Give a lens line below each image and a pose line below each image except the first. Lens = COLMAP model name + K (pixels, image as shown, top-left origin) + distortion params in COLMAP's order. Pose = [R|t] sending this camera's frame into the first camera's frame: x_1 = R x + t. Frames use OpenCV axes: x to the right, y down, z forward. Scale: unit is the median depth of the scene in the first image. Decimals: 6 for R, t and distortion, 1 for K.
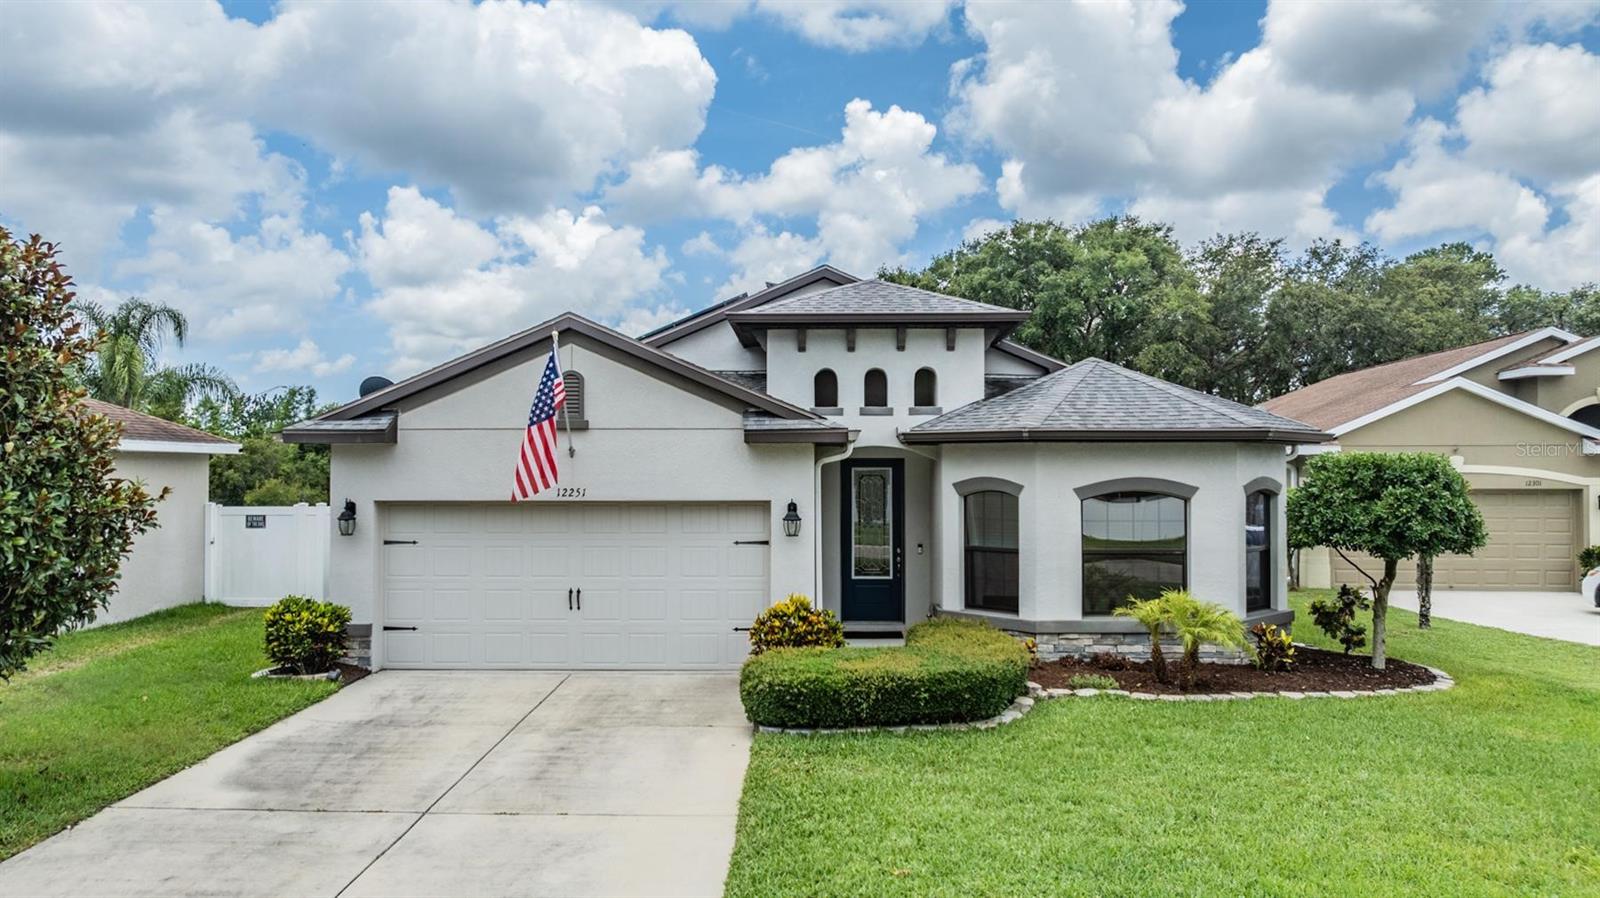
lens RADIAL K [[1116.8, 0, 800.0], [0, 1116.8, 450.6], [0, 0, 1]] dist [-0.035148, 0.029590]
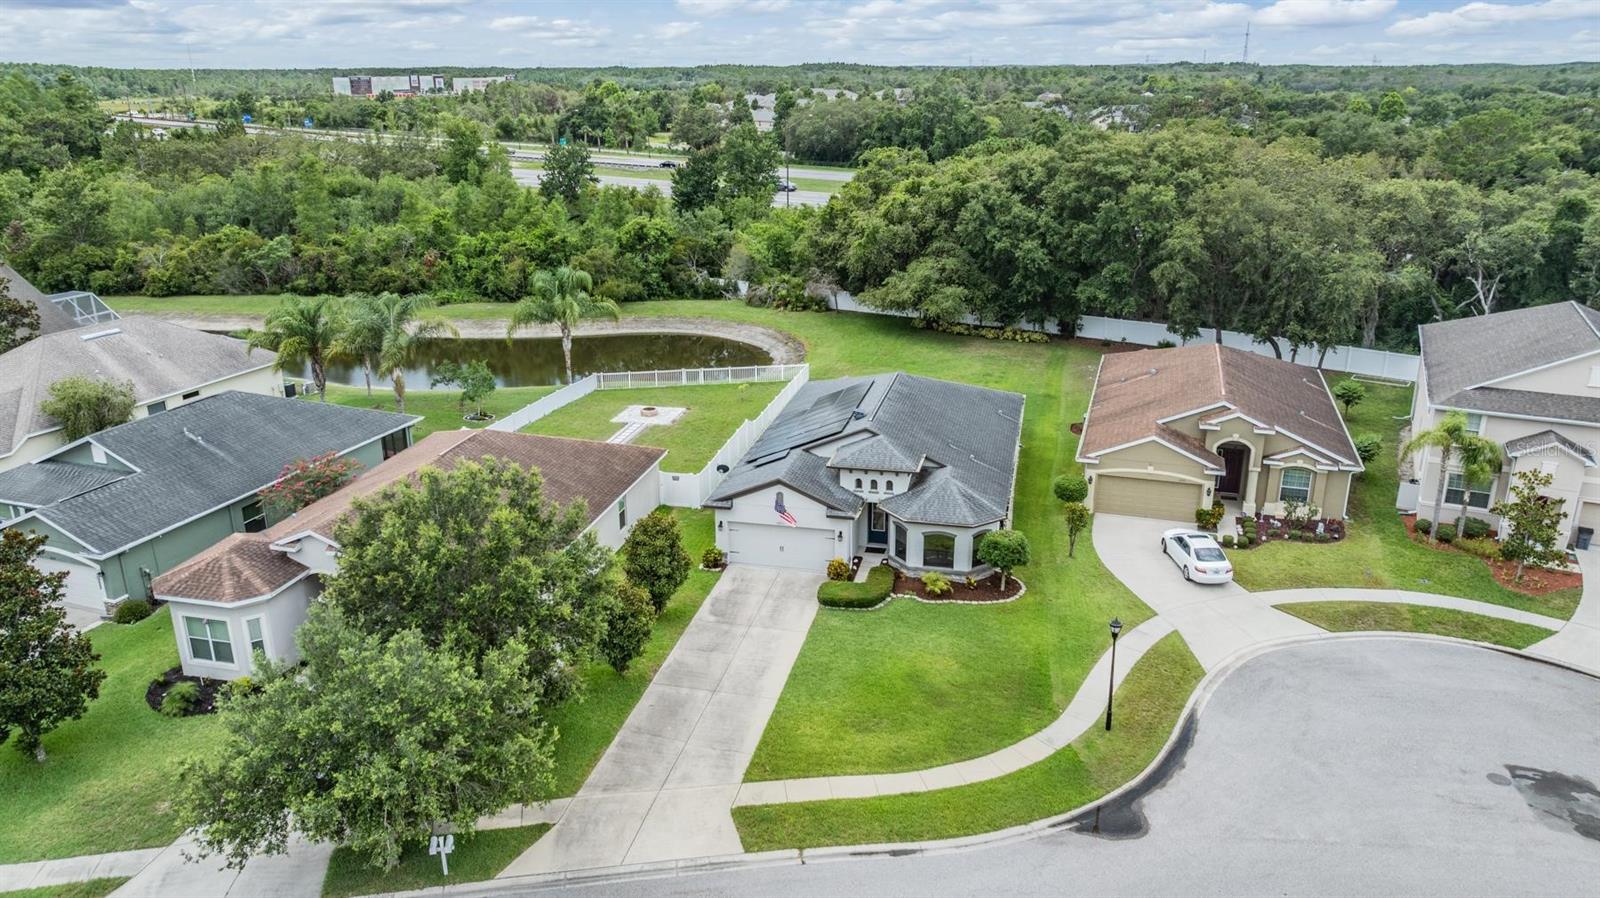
lens RADIAL K [[1116.8, 0, 801.9], [0, 1116.8, 450.9], [0, 0, 1]] dist [-0.035148, 0.029590]
pose [[0.977198, 0.063801, -0.202517, 0.509930], [0.010564, 0.937998, 0.346480, -1.263455], [0.212067, -0.340719, 0.915936, -1.945343]]
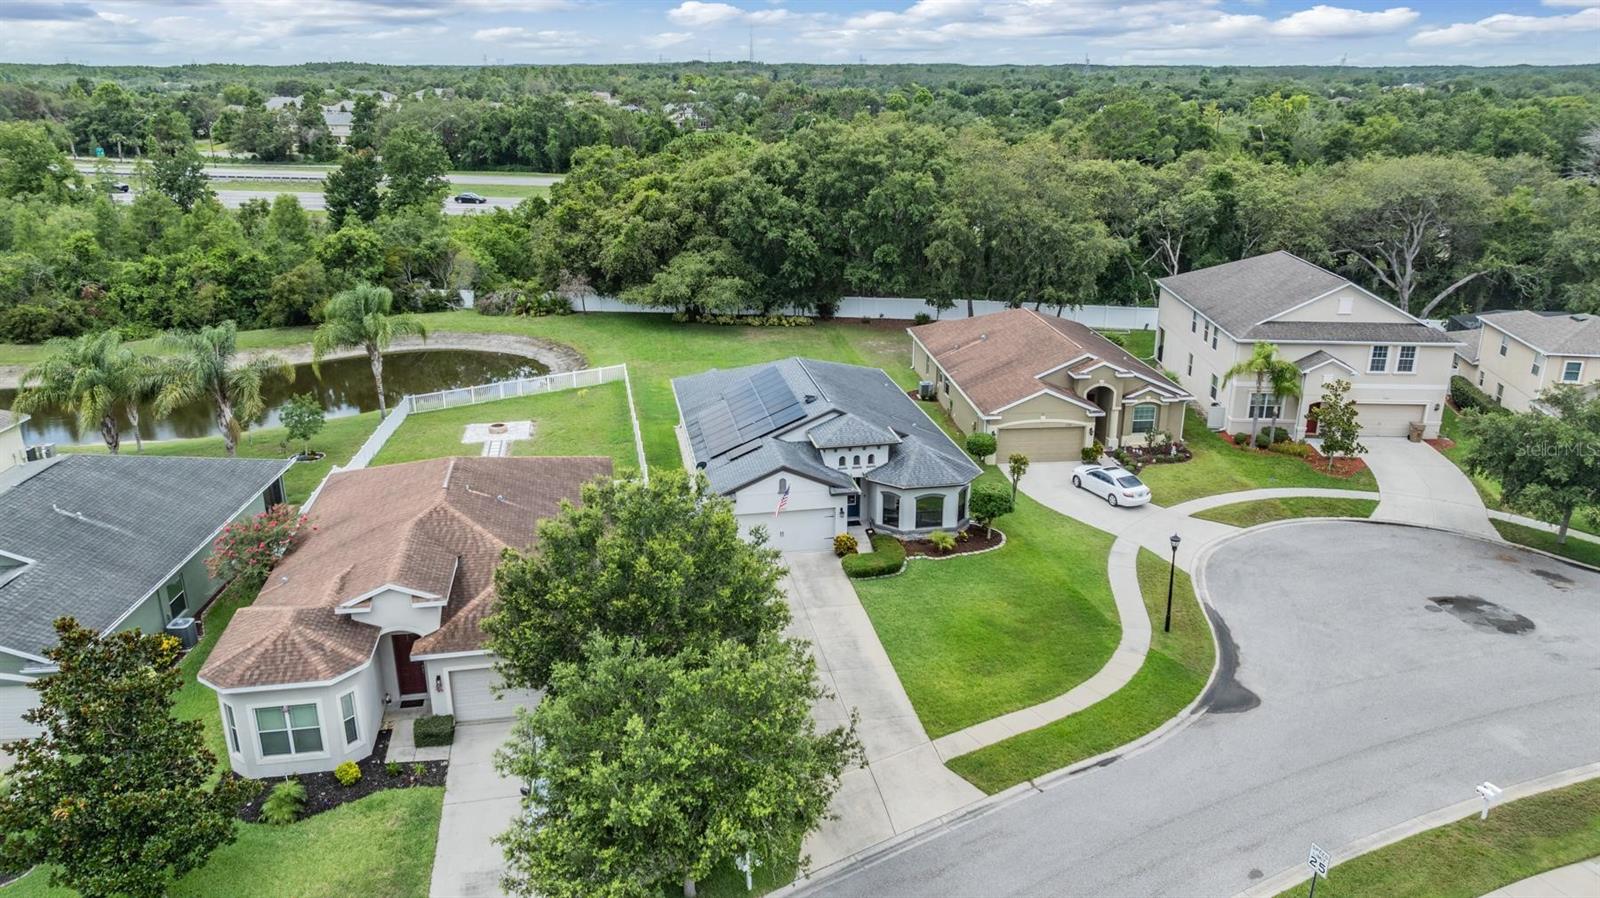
lens RADIAL K [[1116.8, 0, 794.5], [0, 1116.8, 452.7], [0, 0, 1]] dist [-0.035148, 0.029590]
pose [[0.980874, -0.064822, 0.183531, -0.736432], [-0.003534, 0.936829, 0.349770, -1.261926], [-0.194610, -0.343729, 0.918682, -2.057434]]
